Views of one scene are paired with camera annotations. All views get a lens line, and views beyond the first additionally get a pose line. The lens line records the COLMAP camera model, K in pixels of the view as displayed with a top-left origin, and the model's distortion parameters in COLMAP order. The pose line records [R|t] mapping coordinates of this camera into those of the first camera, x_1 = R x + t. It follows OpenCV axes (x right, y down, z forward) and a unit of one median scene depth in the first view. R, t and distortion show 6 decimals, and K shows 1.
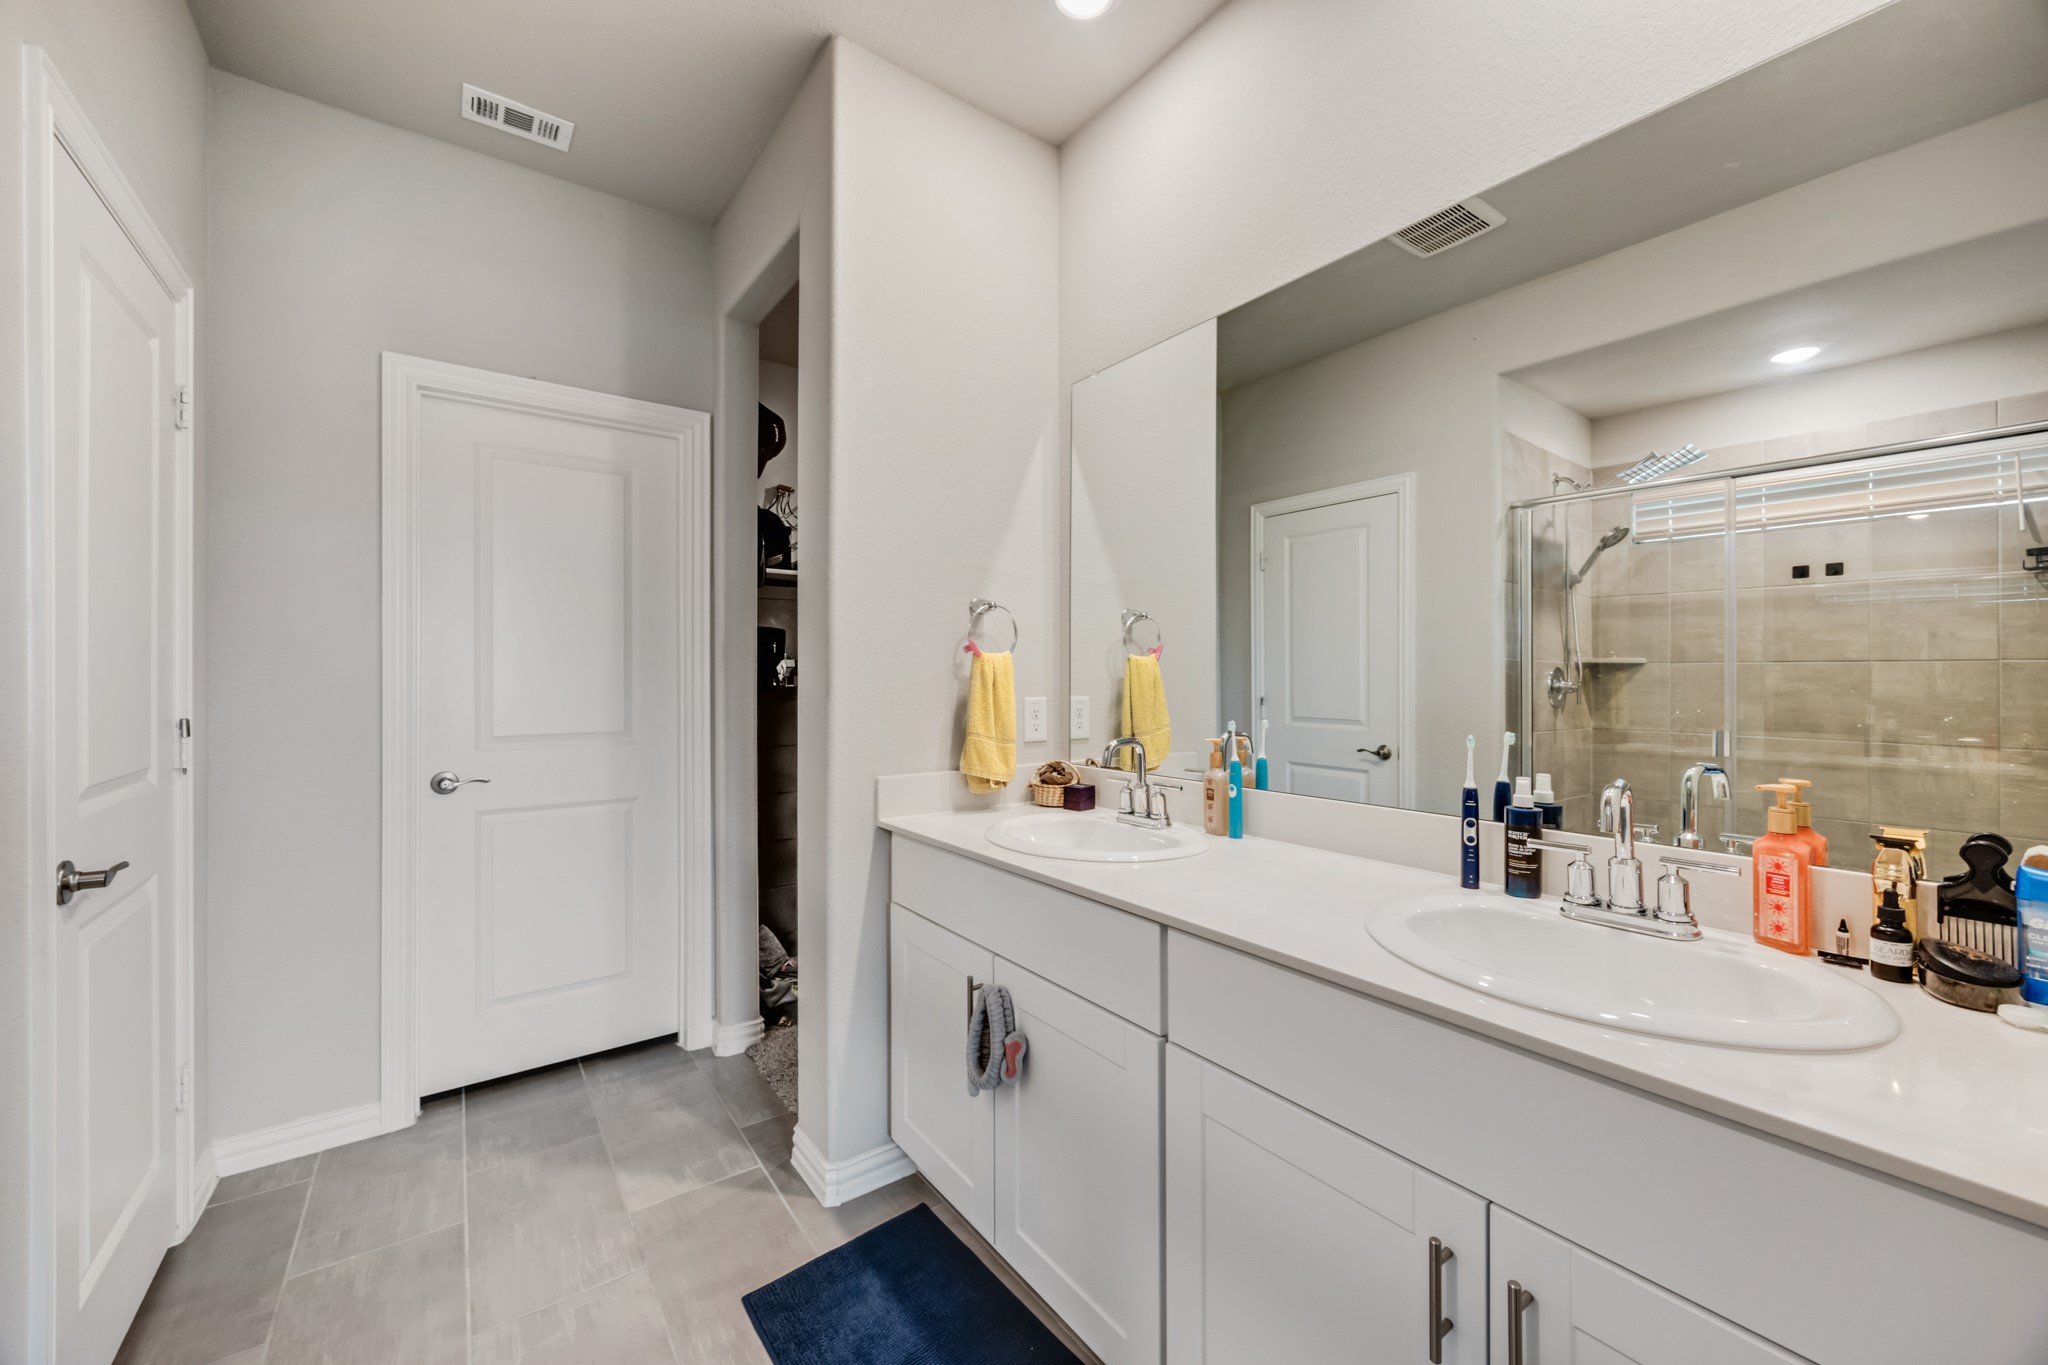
lens RADIAL K [[789.3, 0, 1005.9], [0, 789.3, 674.7], [0, 0, 1]] dist [0.005004, -0.000314]
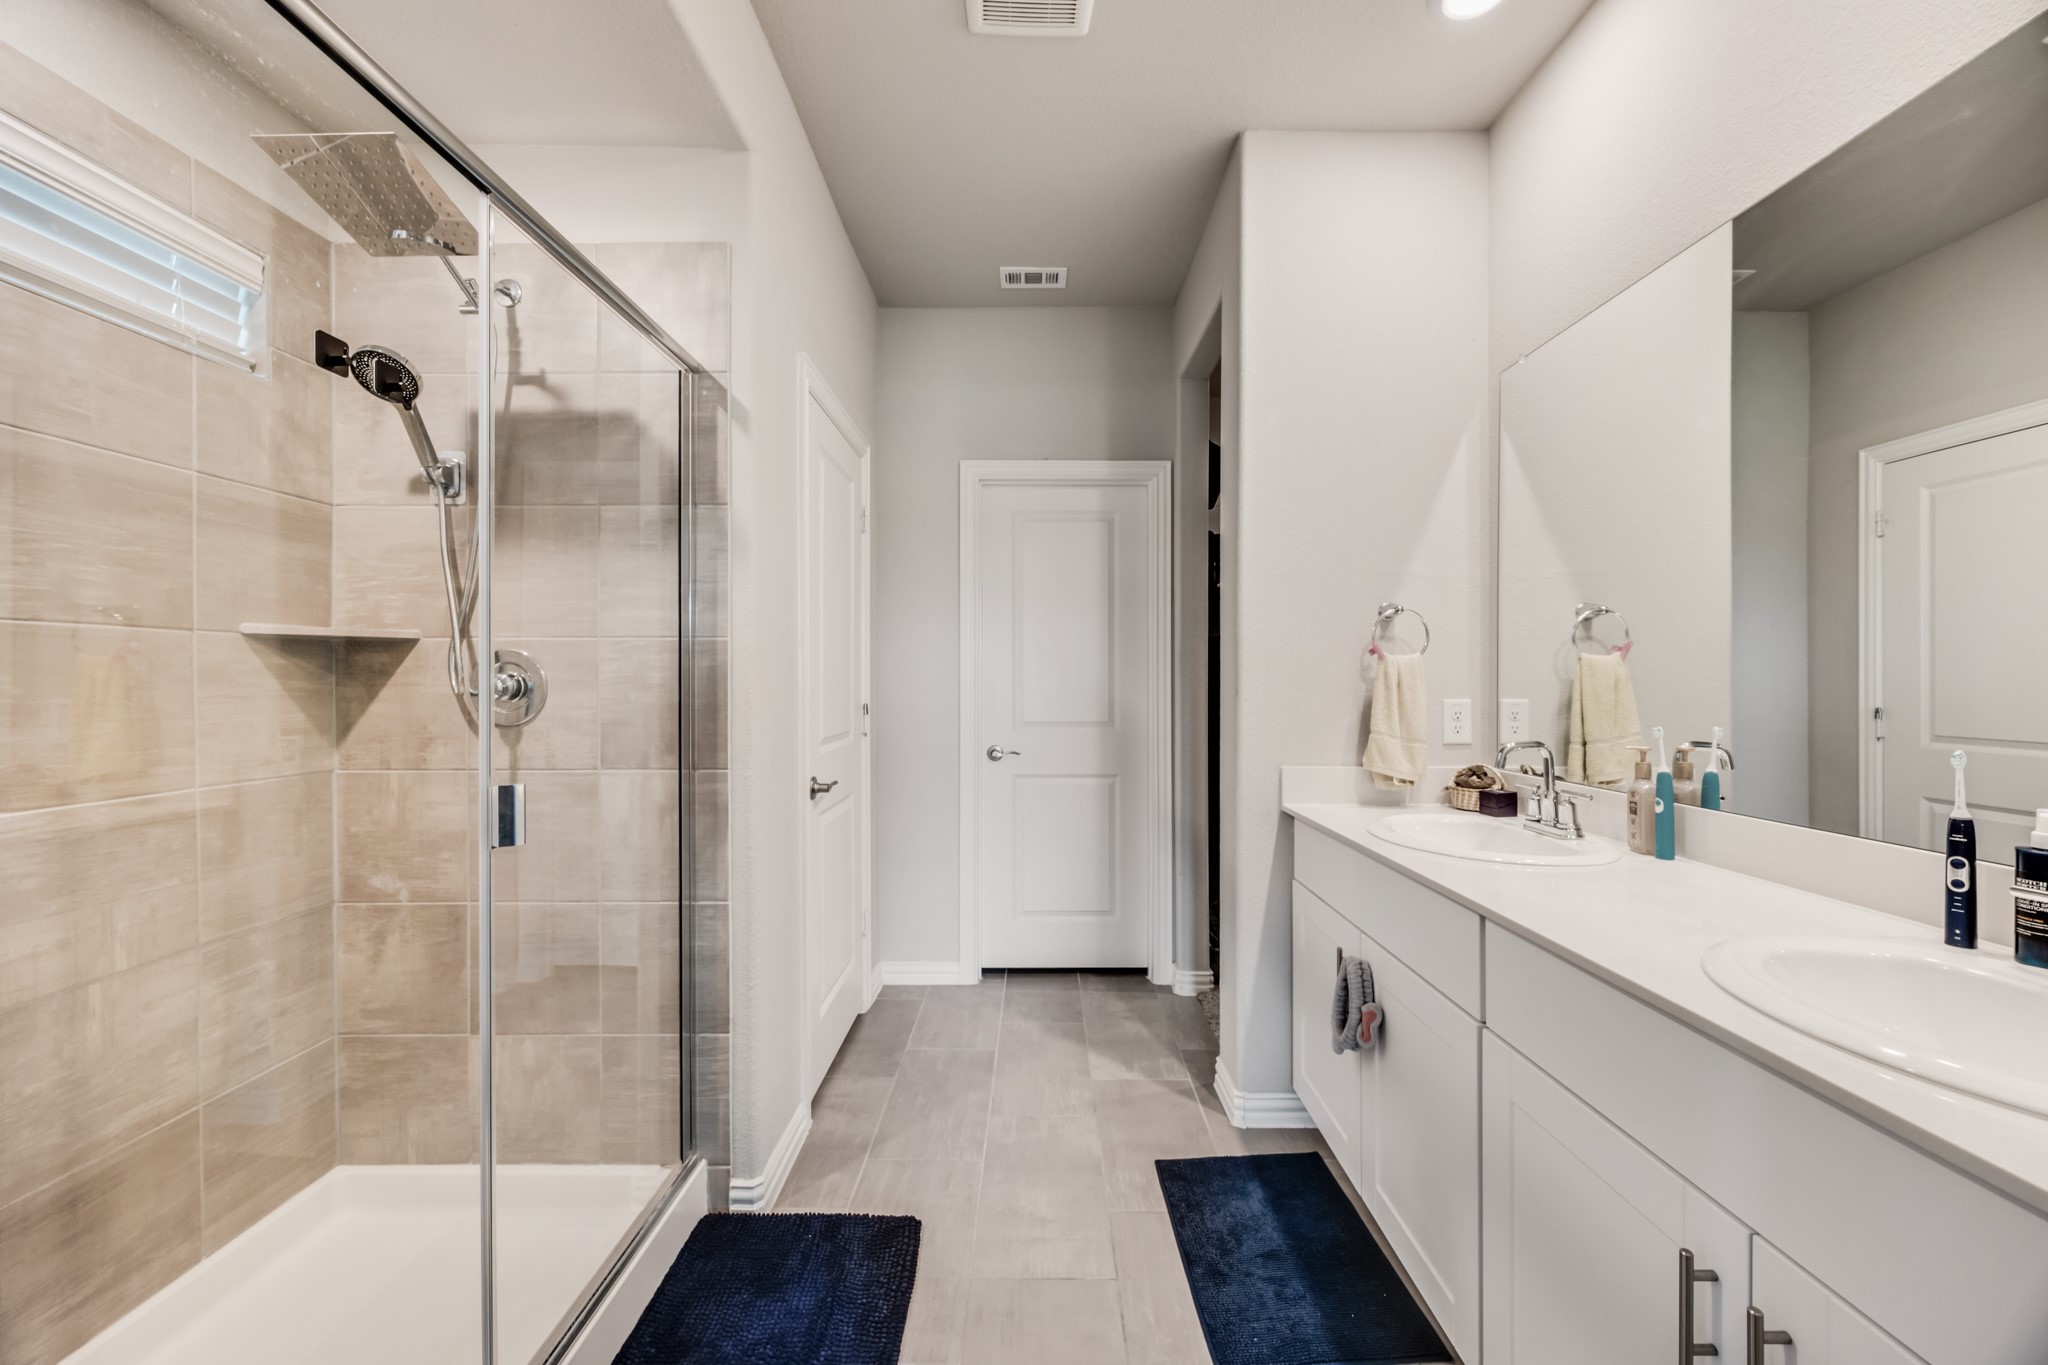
lens RADIAL K [[789.3, 0, 1028.6], [0, 789.3, 681.8], [0, 0, 1]] dist [0.005004, -0.000314]
pose [[0.801148, 0.001674, -0.598463, 0.240193], [0.000082, 0.999996, 0.002906, 0.004365], [0.598466, -0.002377, 0.801145, -0.134319]]
